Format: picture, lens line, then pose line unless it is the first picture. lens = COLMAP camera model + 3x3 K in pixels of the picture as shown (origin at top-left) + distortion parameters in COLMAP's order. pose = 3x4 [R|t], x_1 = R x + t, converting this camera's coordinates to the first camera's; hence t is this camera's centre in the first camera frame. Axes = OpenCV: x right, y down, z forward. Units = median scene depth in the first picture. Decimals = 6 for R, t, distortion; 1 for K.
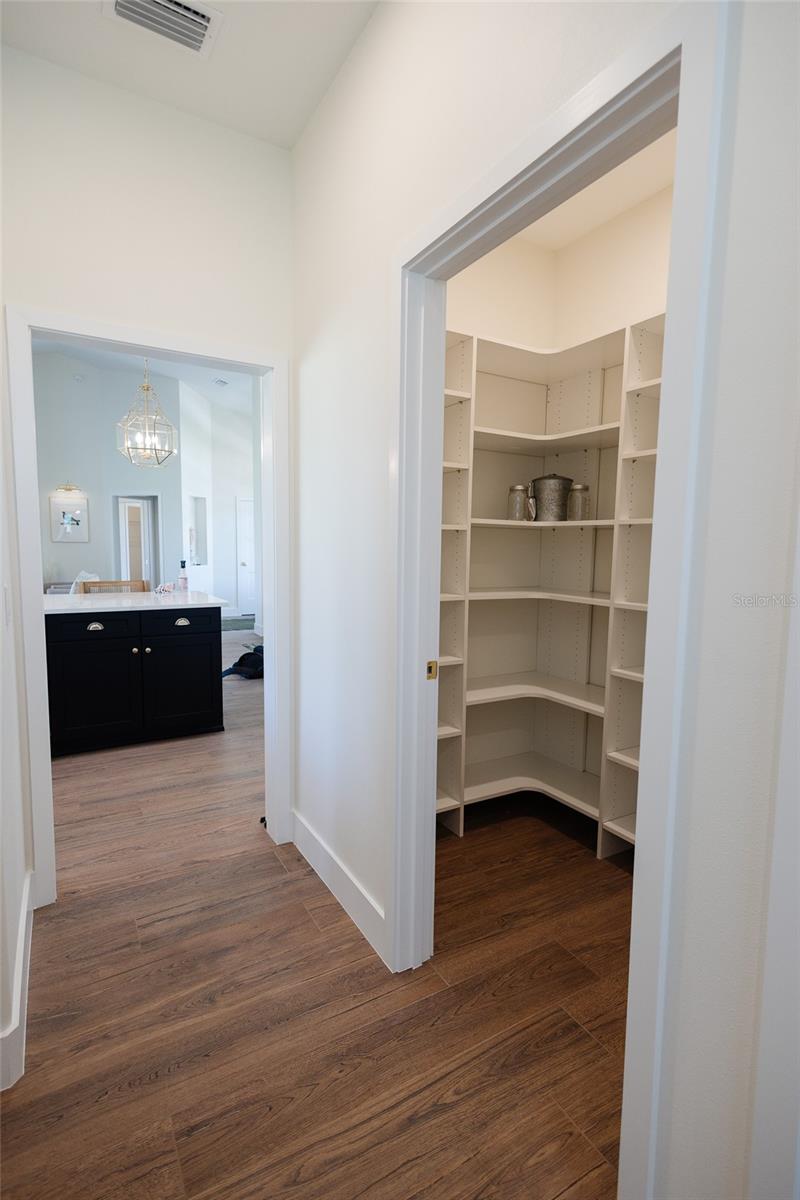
lens RADIAL K [[581.2, 0, 412.5], [0, 581.2, 599.8], [0, 0, 1]] dist [0.031503, 0.000015]
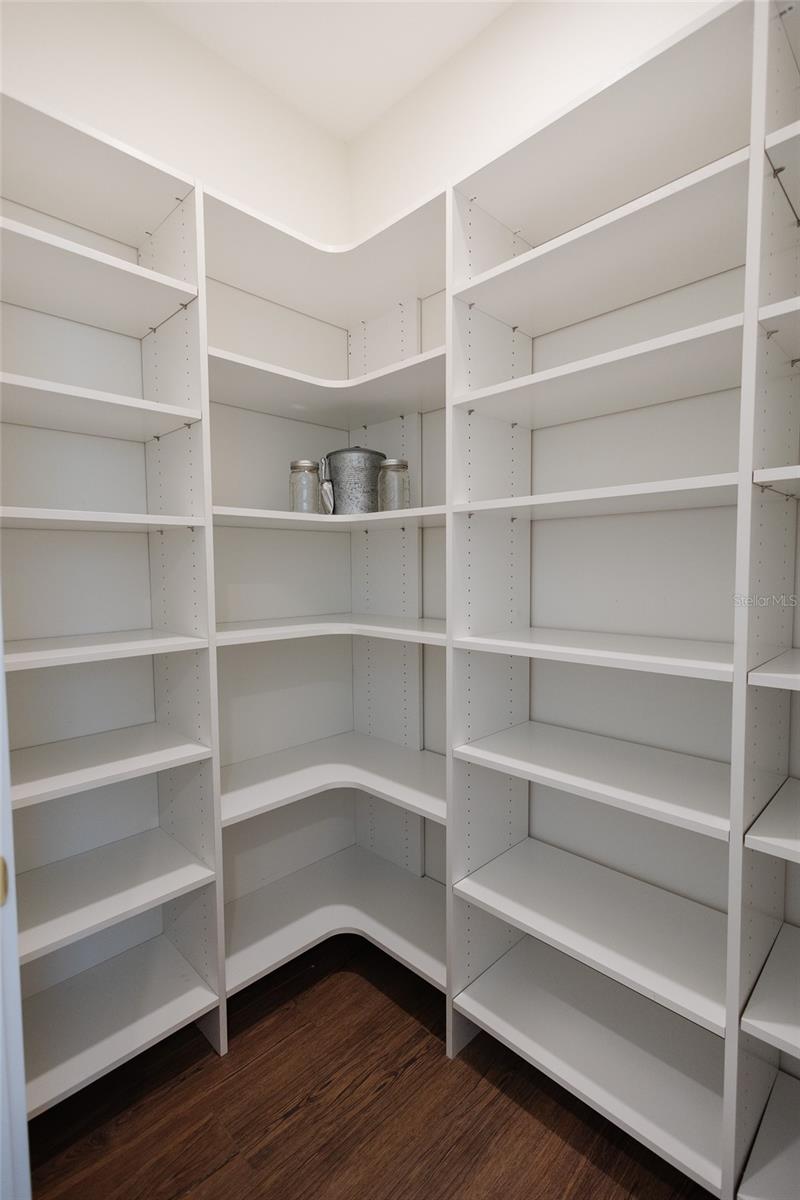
lens RADIAL K [[552.9, 0, 400.0], [0, 552.9, 600.0], [0, 0, 1]] dist [0.025632, -0.000039]
pose [[0.969965, -0.042588, 0.239488, 0.138203], [0.049534, 0.998506, -0.023059, -0.023022], [-0.238148, 0.034229, 0.970625, 0.400485]]
